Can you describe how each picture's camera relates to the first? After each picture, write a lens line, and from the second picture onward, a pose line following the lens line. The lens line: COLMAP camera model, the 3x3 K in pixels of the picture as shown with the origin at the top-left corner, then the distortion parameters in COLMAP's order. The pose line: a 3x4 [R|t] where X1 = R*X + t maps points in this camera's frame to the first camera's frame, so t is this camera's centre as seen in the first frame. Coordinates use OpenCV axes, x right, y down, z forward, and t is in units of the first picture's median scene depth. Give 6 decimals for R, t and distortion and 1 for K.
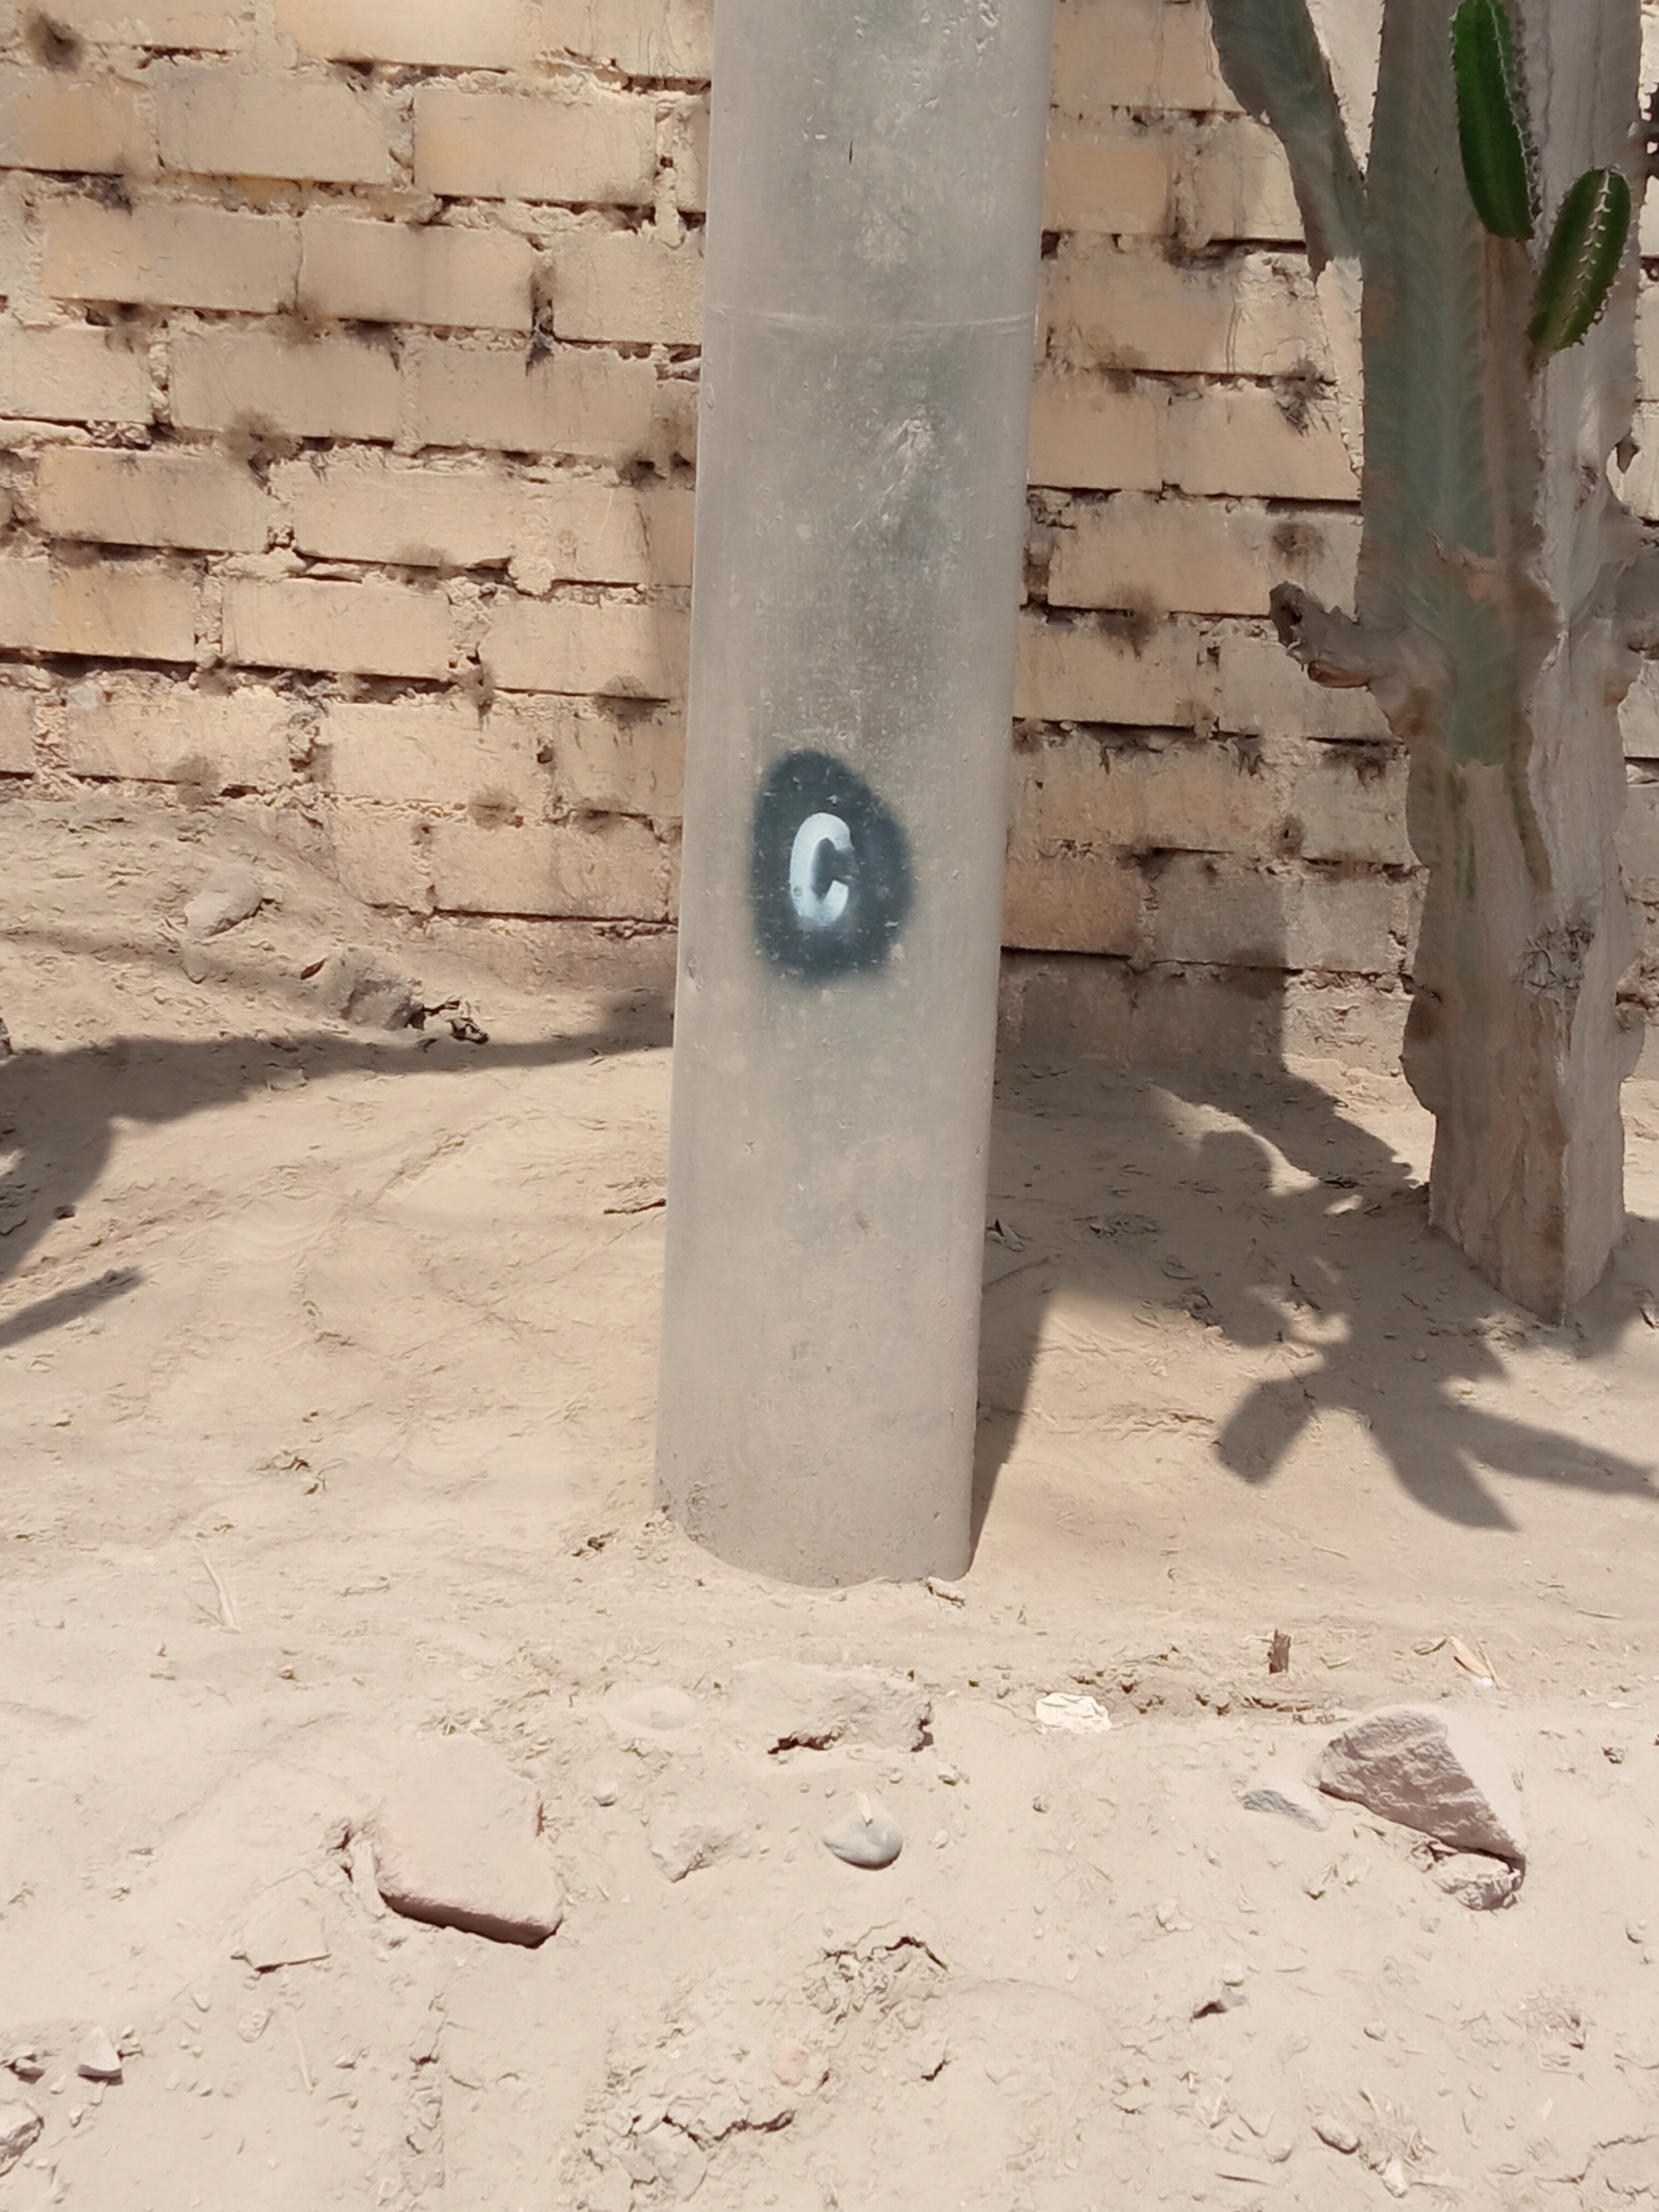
lens RADIAL K [[4211.6, 0, 829.5], [0, 4211.6, 1106.0], [0, 0, 1]] dist [0.158277, -0.168300]
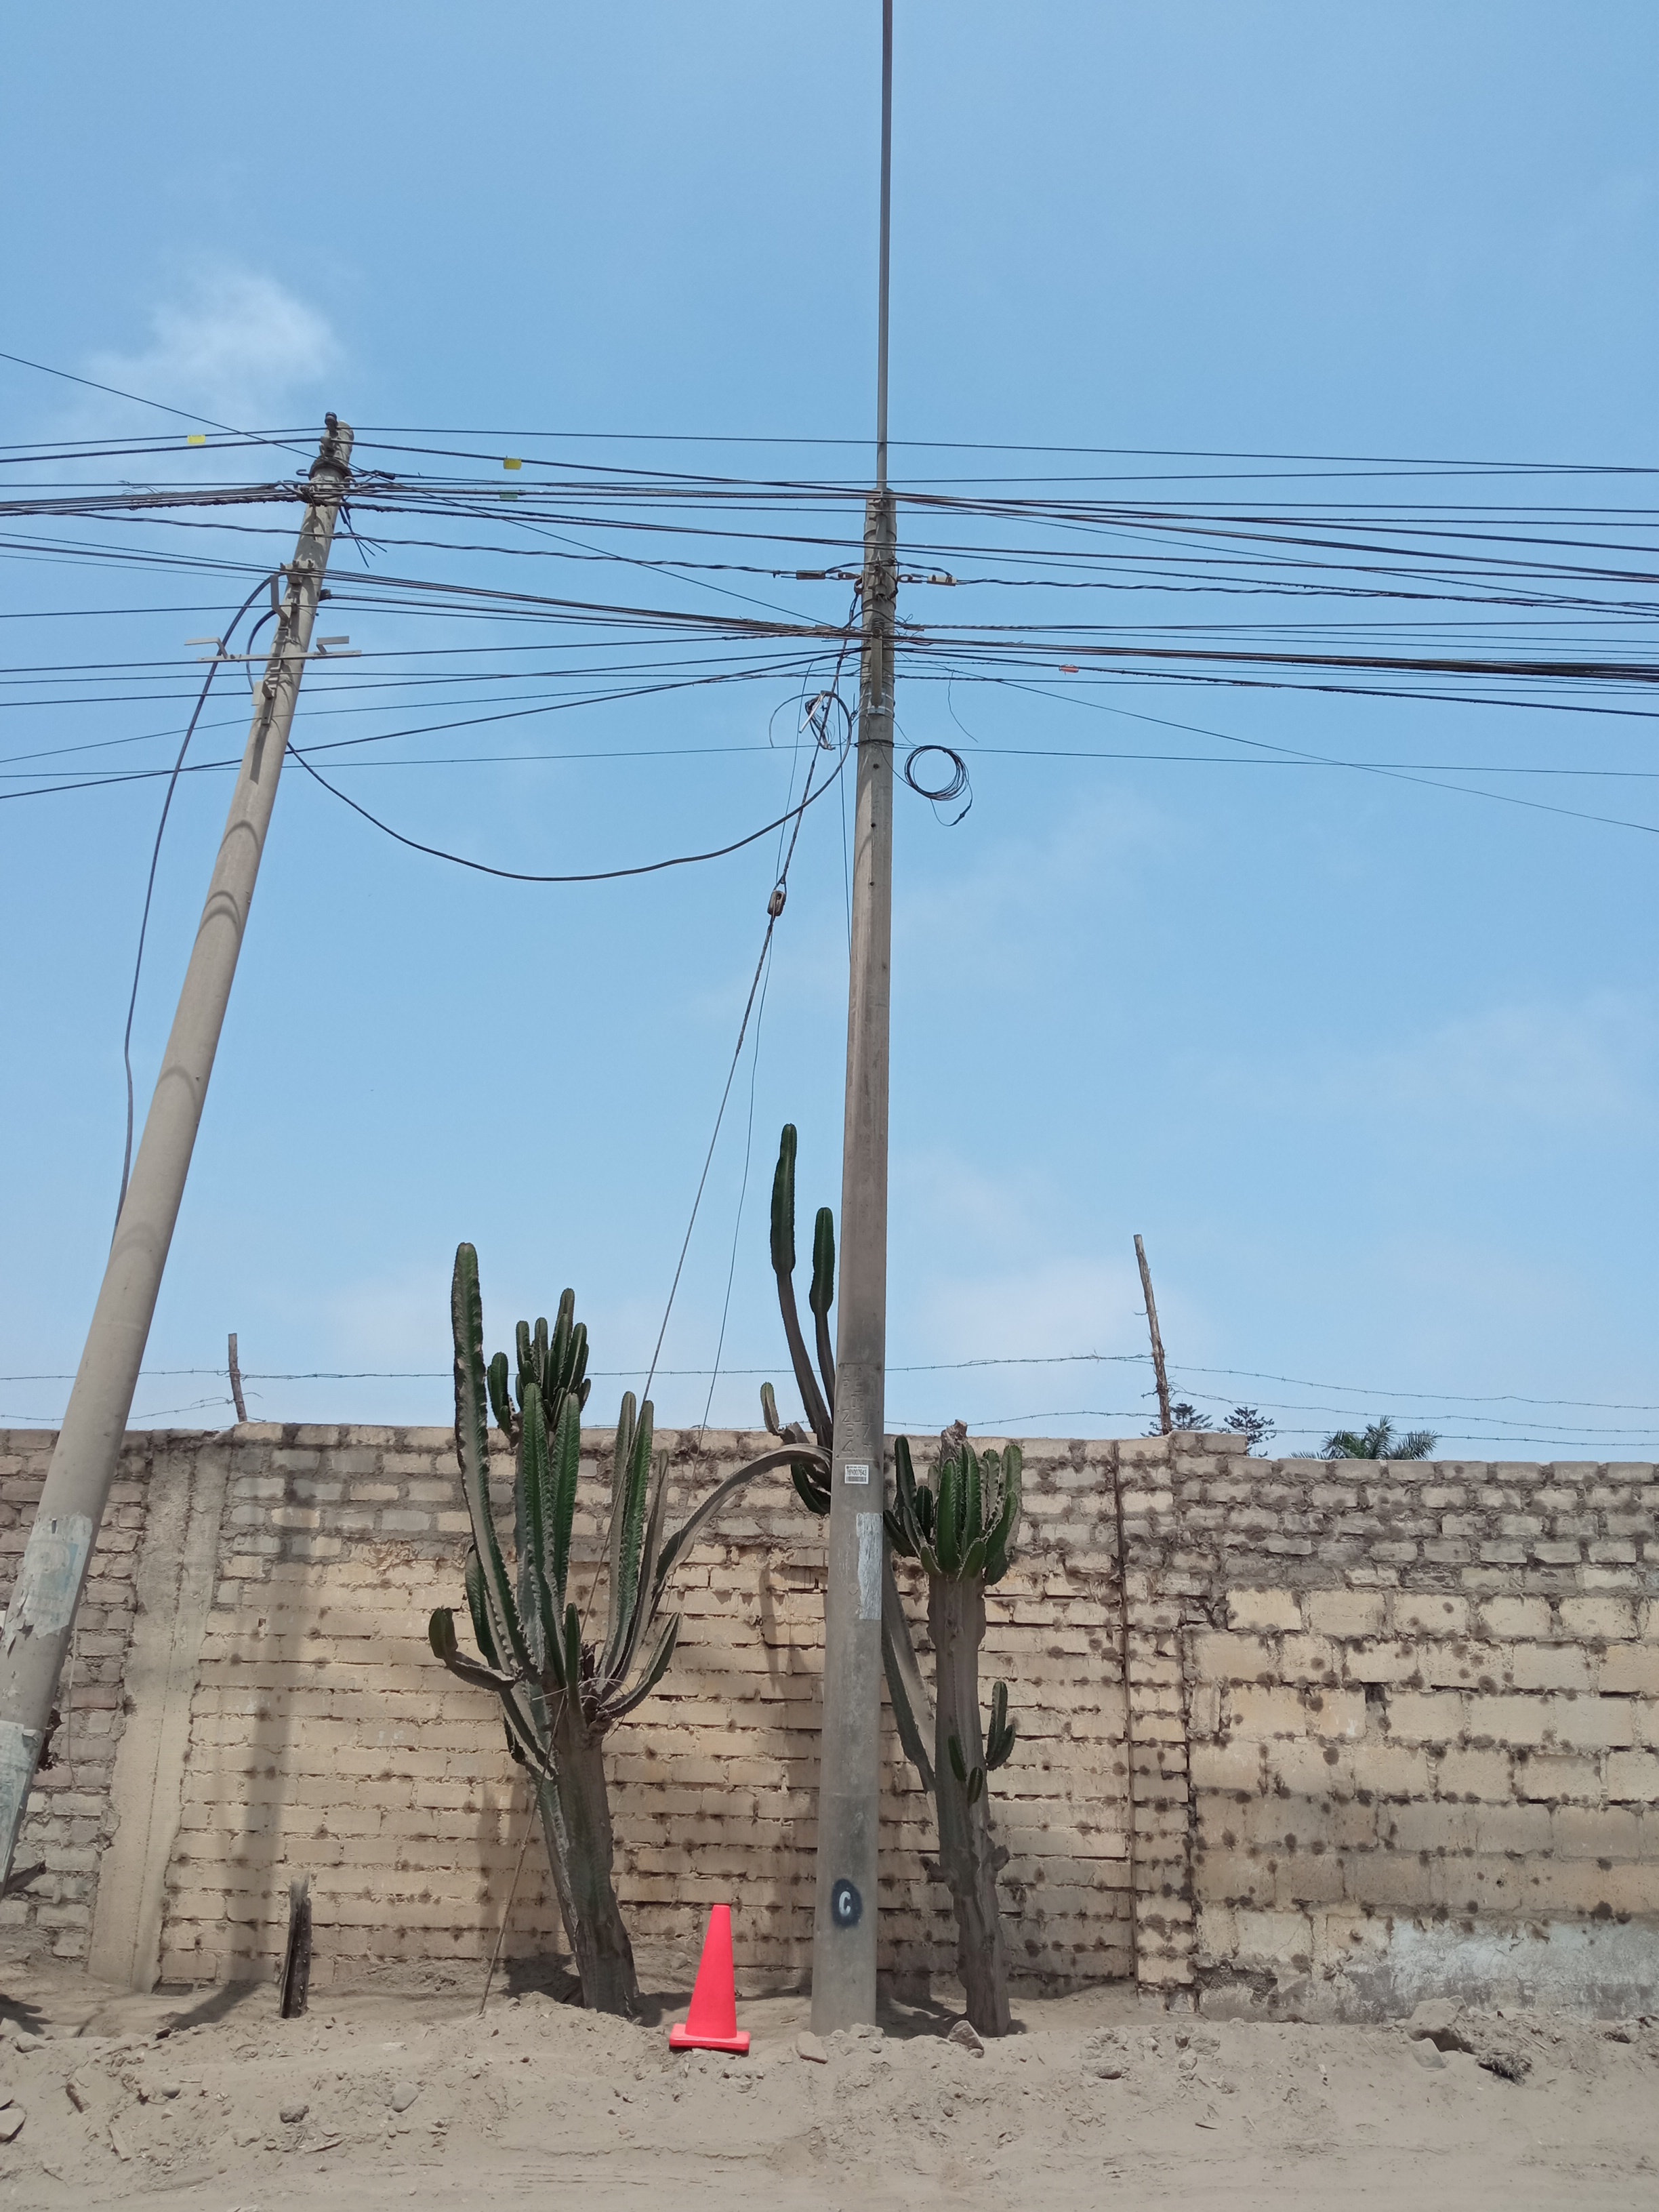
lens RADIAL K [[1760.8, 0, 829.5], [0, 1760.8, 1106.0], [0, 0, 1]] dist [0.069898, -0.125367]
pose [[0.997095, 0.001419, 0.076153, -0.134819], [0.041803, 0.825593, -0.562716, 0.260431], [-0.063670, 0.564264, 0.823135, -0.989395]]
